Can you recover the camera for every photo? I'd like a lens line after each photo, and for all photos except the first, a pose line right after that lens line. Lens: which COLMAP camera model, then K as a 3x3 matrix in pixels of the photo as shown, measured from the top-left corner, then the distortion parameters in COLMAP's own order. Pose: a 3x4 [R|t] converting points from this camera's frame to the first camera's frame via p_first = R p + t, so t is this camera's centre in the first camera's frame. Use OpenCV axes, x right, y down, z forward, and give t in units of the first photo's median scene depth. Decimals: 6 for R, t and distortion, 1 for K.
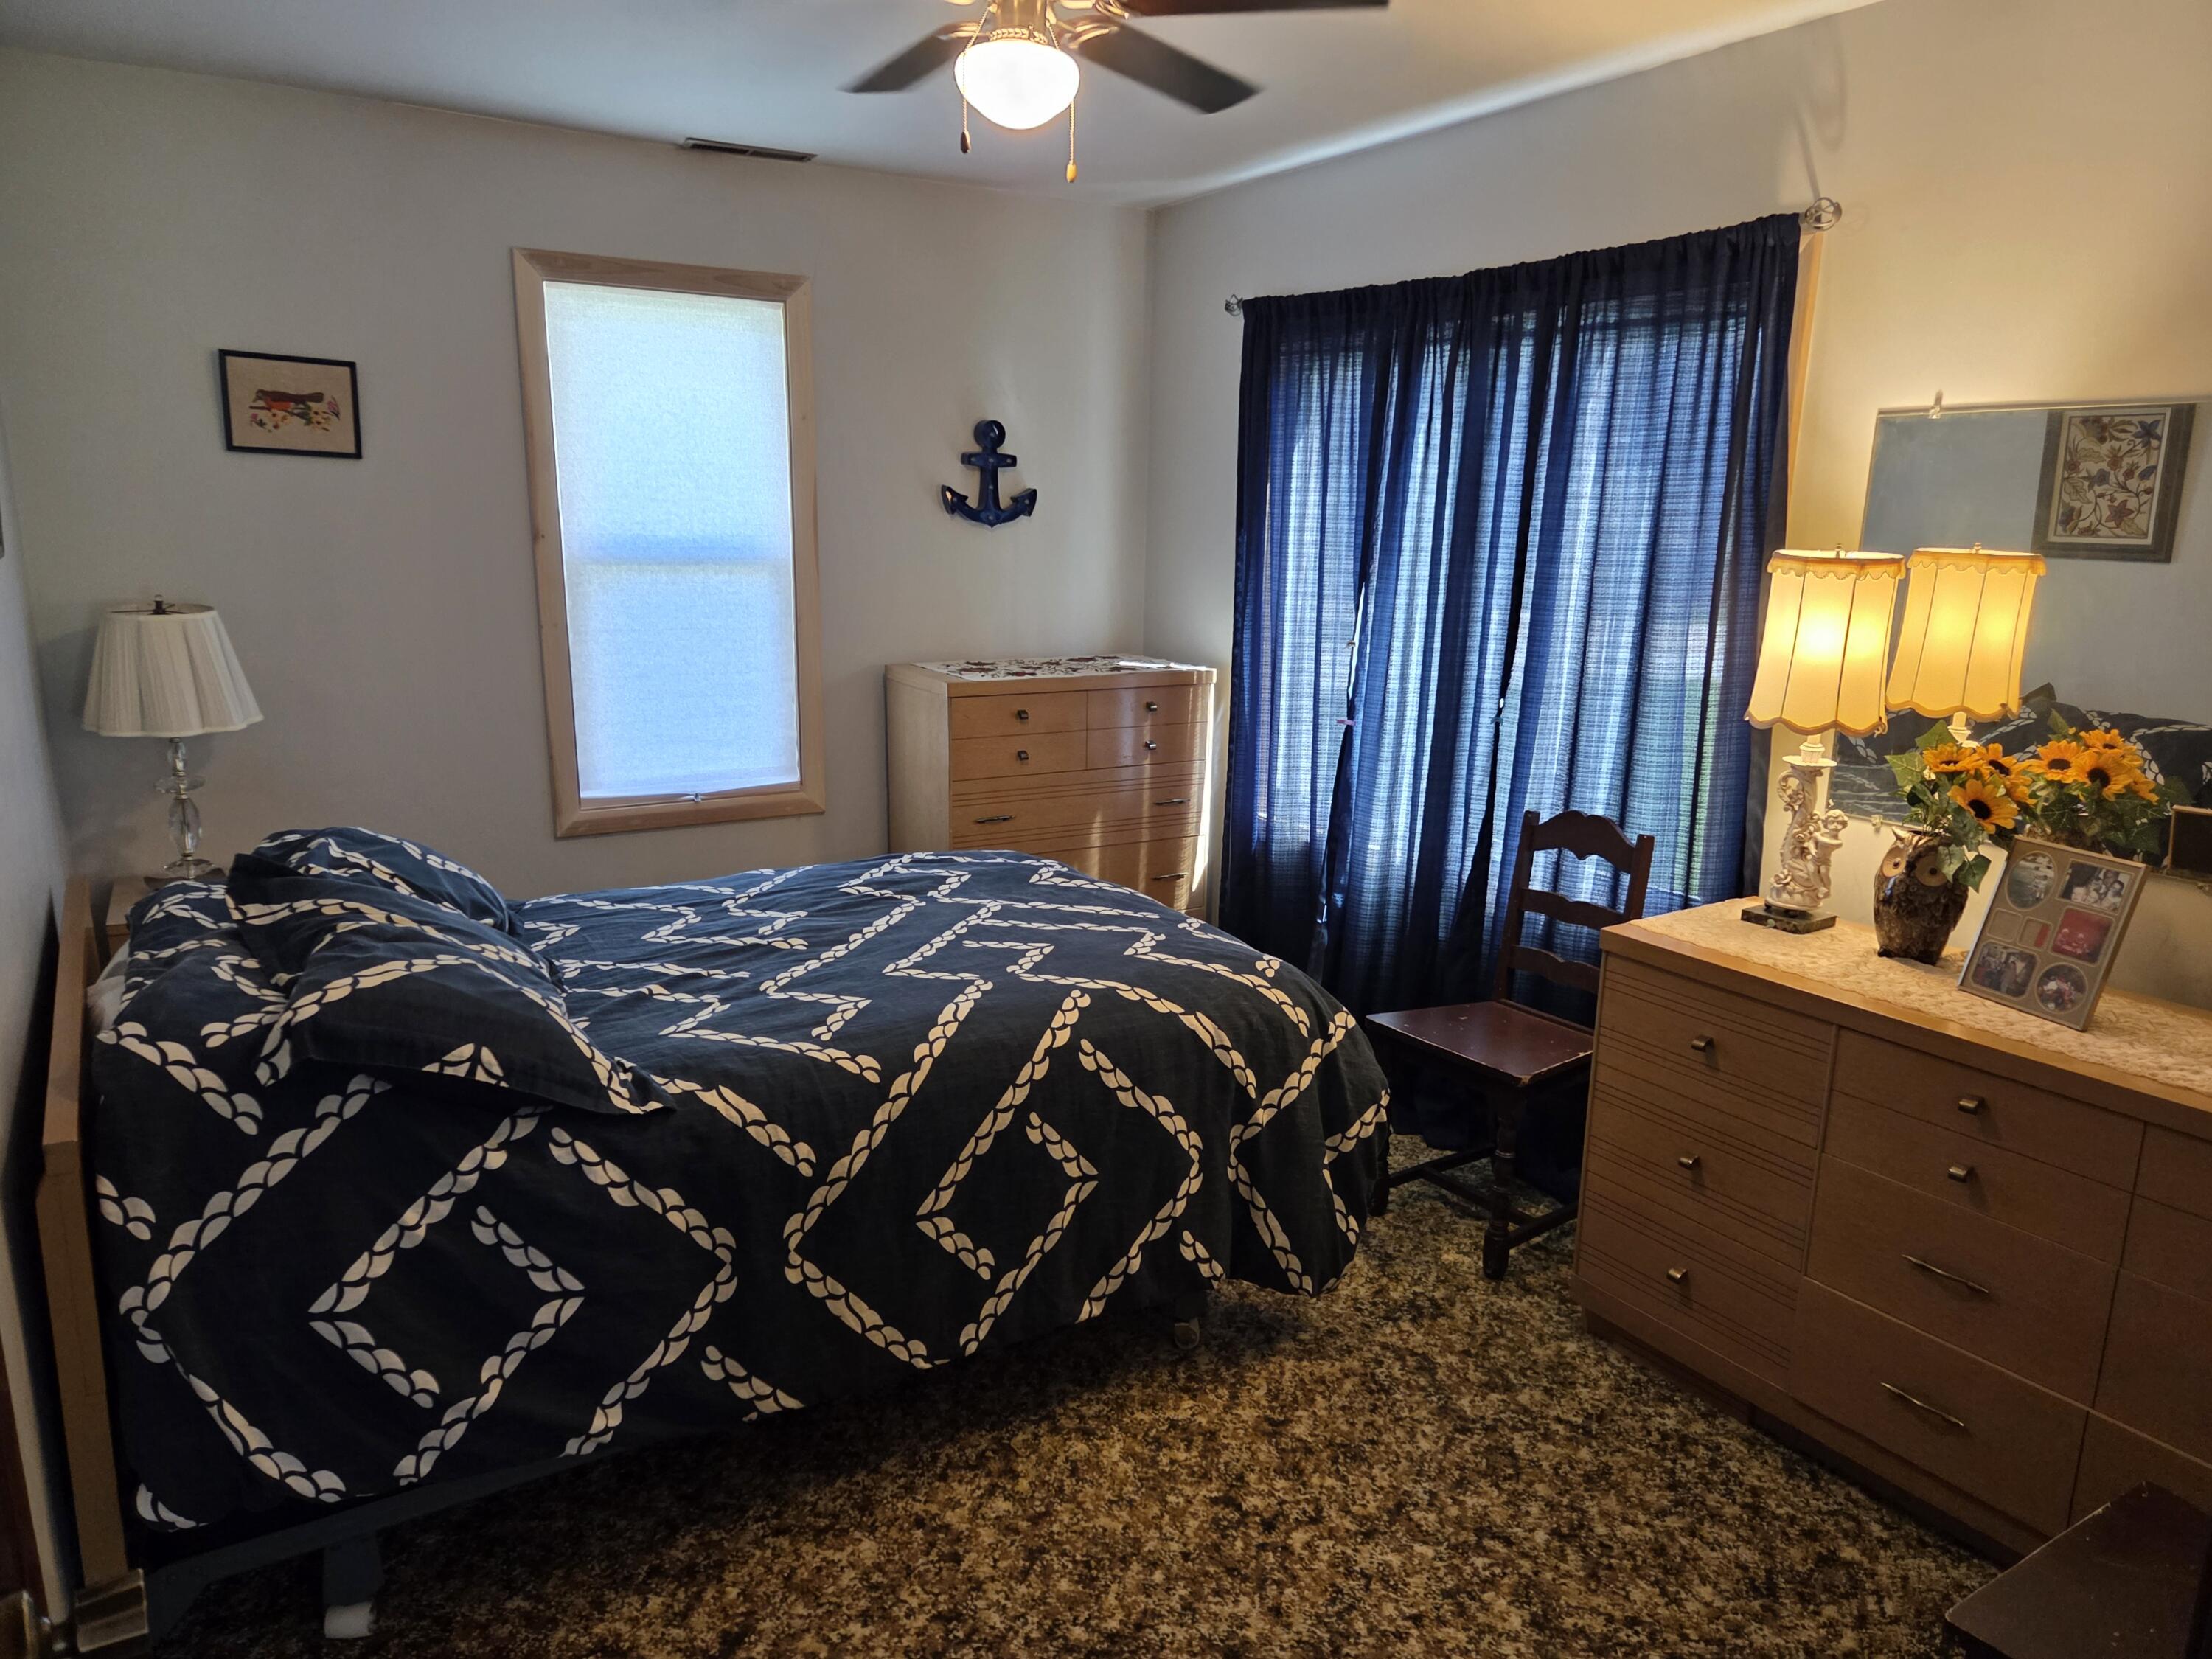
lens RADIAL K [[1488.8, 0, 1125.4], [0, 1488.8, 833.4], [0, 0, 1]] dist [0.077833, -0.061333]
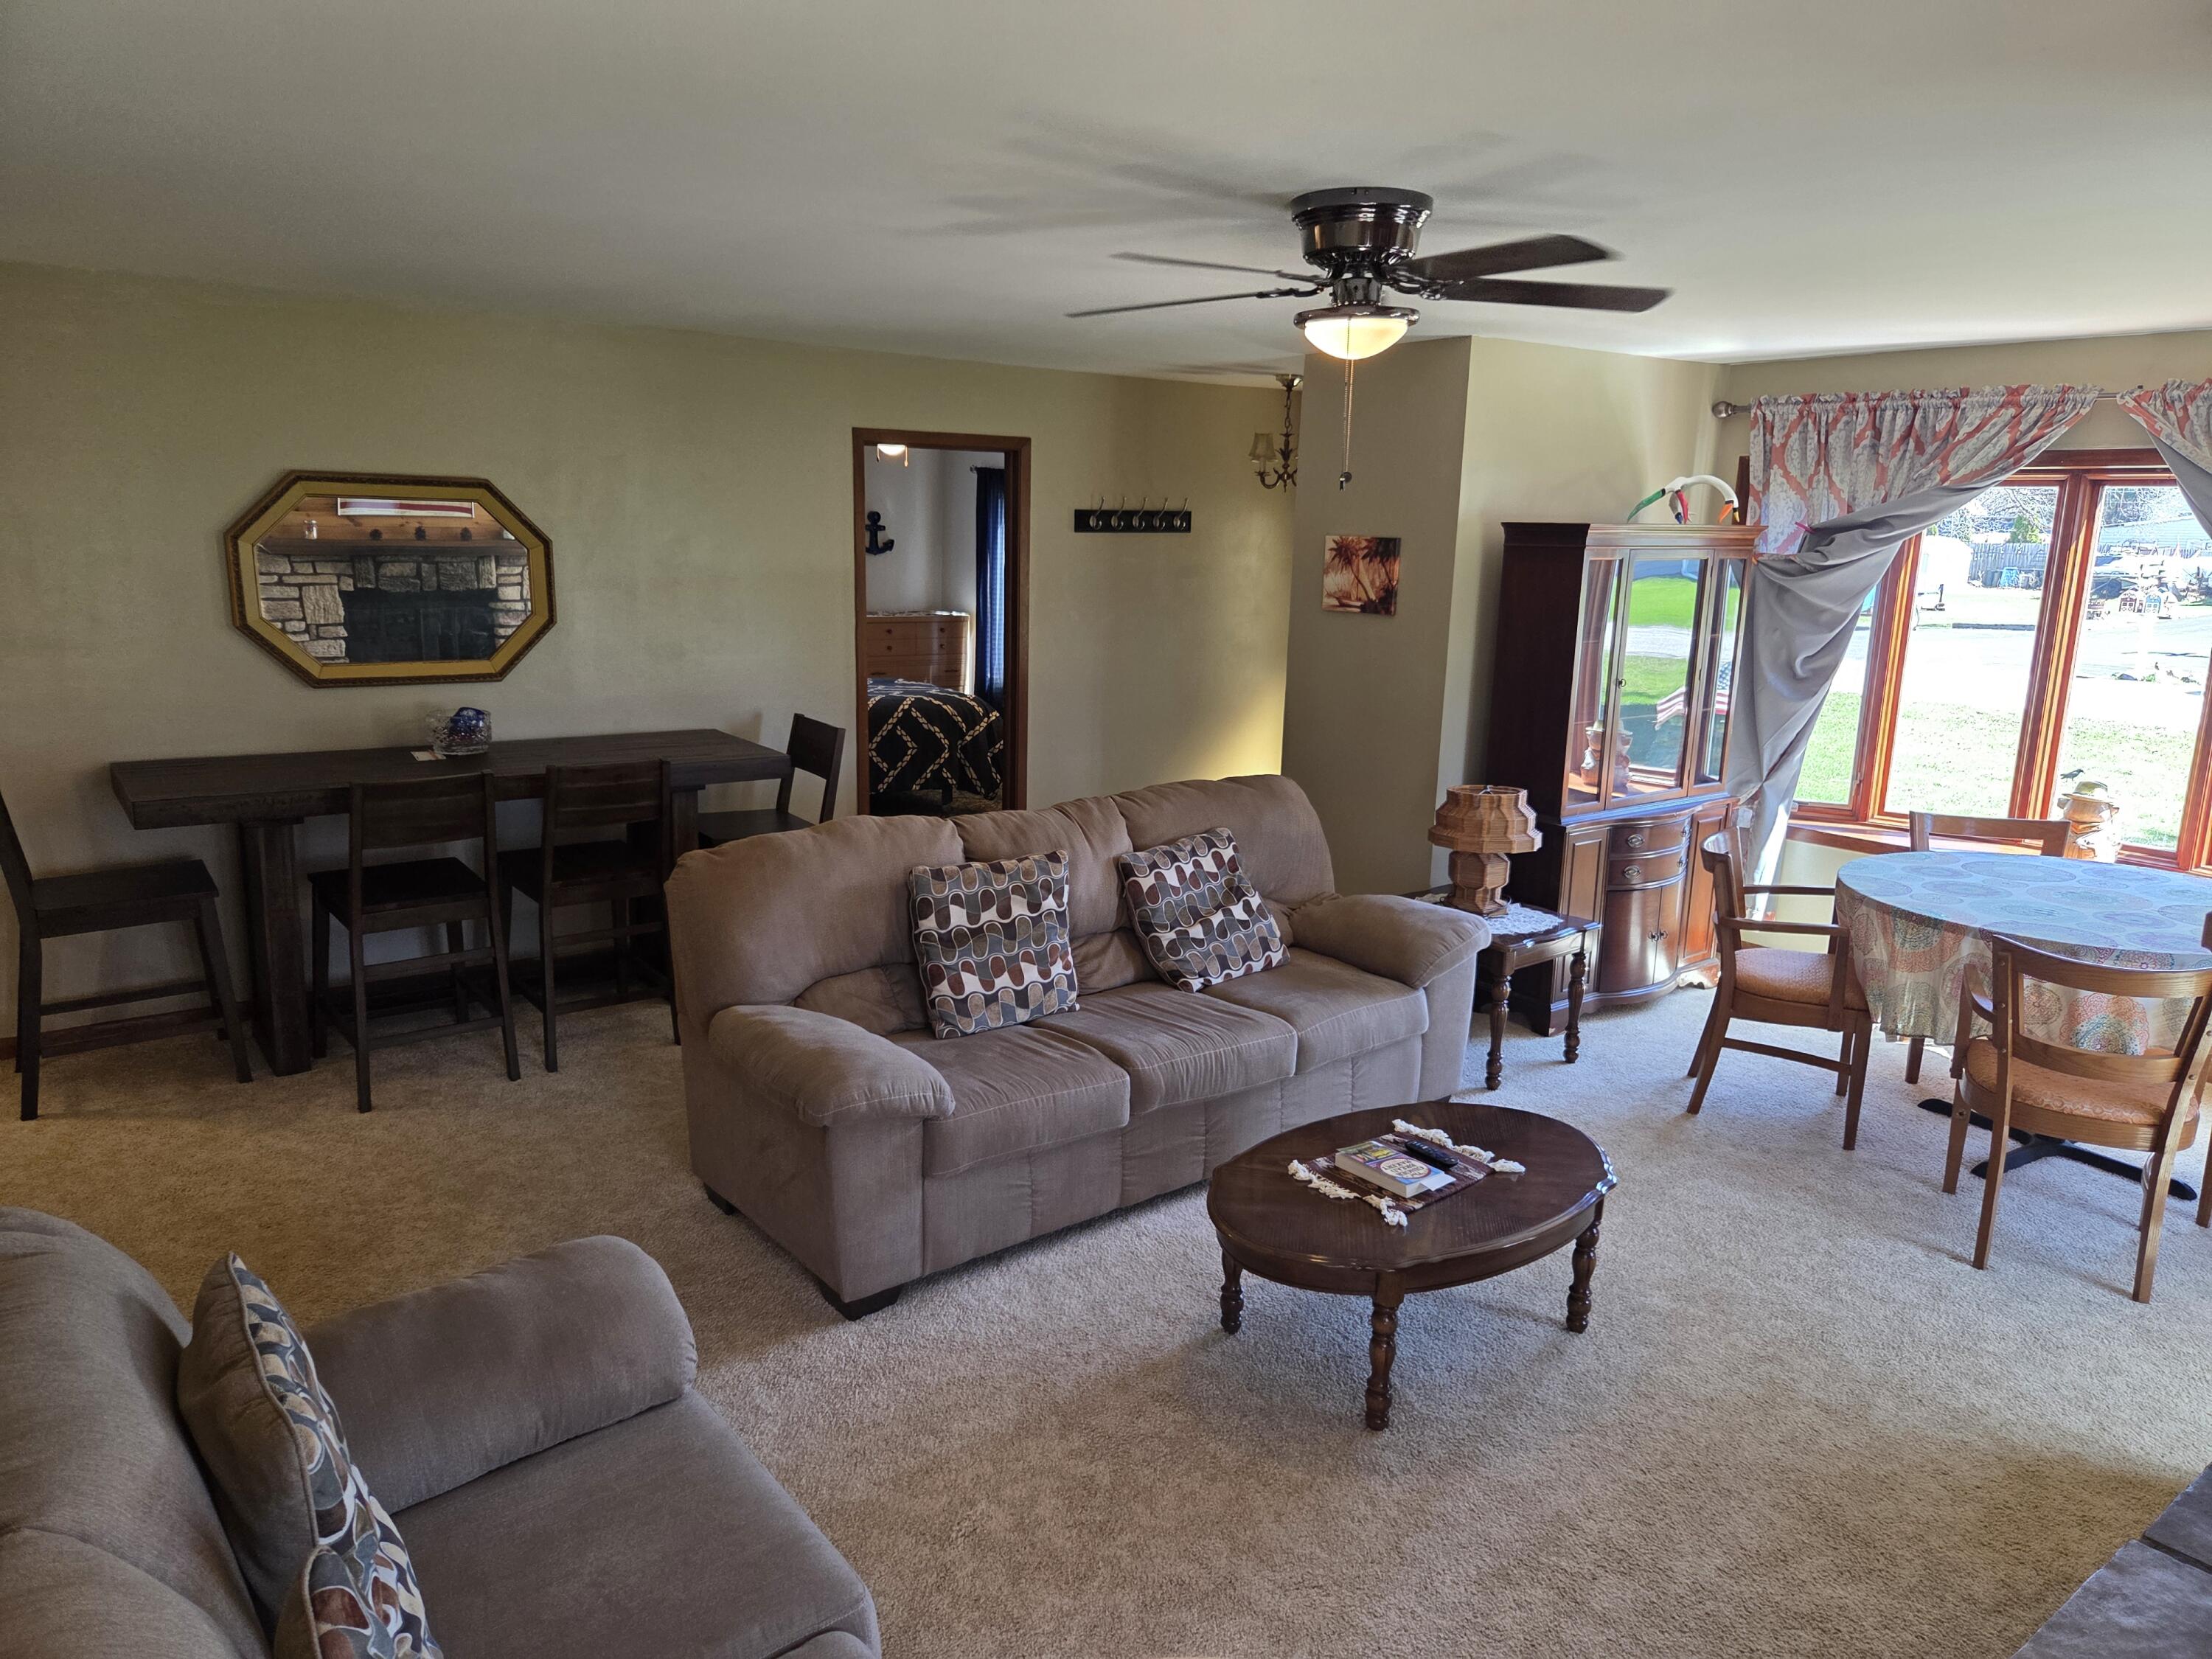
lens RADIAL K [[1488.8, 0, 1125.4], [0, 1488.8, 833.4], [0, 0, 1]] dist [0.077833, -0.061333]
pose [[0.994875, -0.010572, 0.100557, 0.103899], [0.011245, 0.999918, -0.006129, 0.422363], [-0.100484, 0.007228, 0.994912, -2.308082]]
